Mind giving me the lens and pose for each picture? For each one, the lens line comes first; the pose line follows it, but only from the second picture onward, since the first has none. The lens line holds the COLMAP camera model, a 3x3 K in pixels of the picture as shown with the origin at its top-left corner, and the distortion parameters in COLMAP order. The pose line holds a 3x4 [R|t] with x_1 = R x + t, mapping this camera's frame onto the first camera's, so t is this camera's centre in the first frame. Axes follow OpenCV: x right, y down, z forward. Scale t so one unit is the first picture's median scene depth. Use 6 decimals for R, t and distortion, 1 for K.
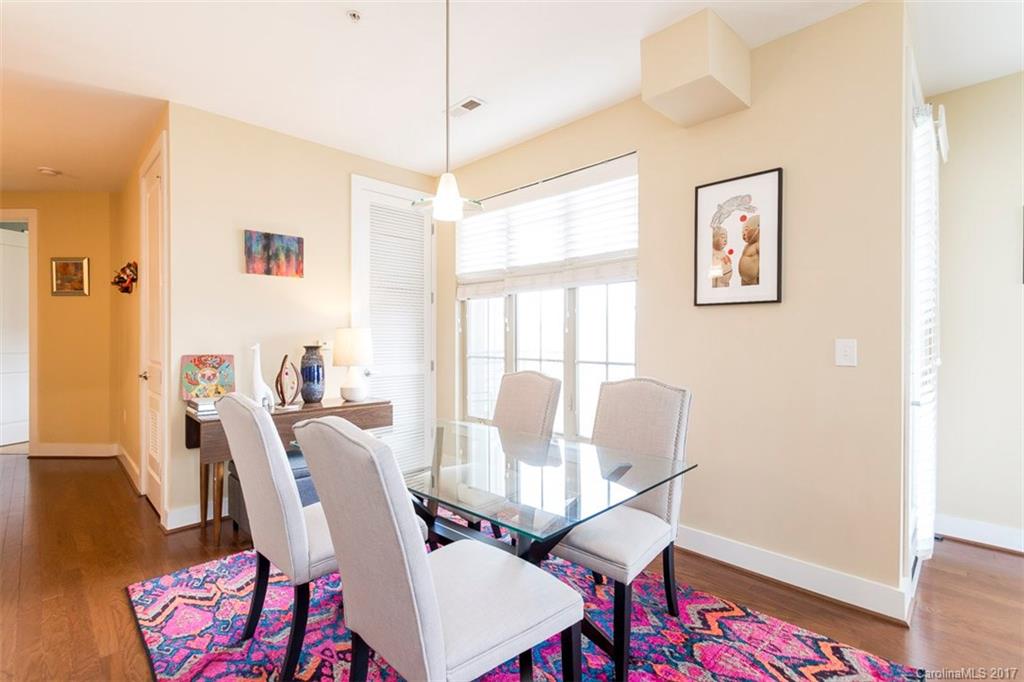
lens RADIAL K [[491.3, 0, 520.1], [0, 491.3, 335.3], [0, 0, 1]] dist [0.010906, -0.003576]
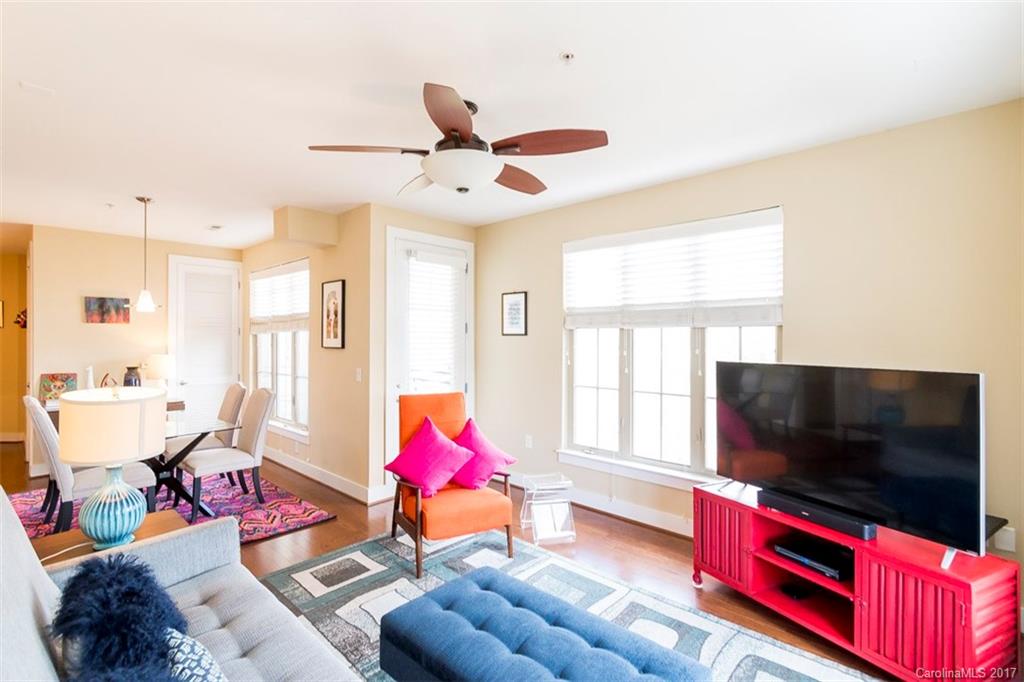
lens RADIAL K [[491.3, 0, 507.7], [0, 491.3, 337.6], [0, 0, 1]] dist [0.010906, -0.003576]
pose [[0.999621, 0.001404, 0.027504, 0.779355], [-0.001355, 0.999997, -0.001786, -0.074682], [-0.027506, 0.001748, 0.999620, -0.662778]]
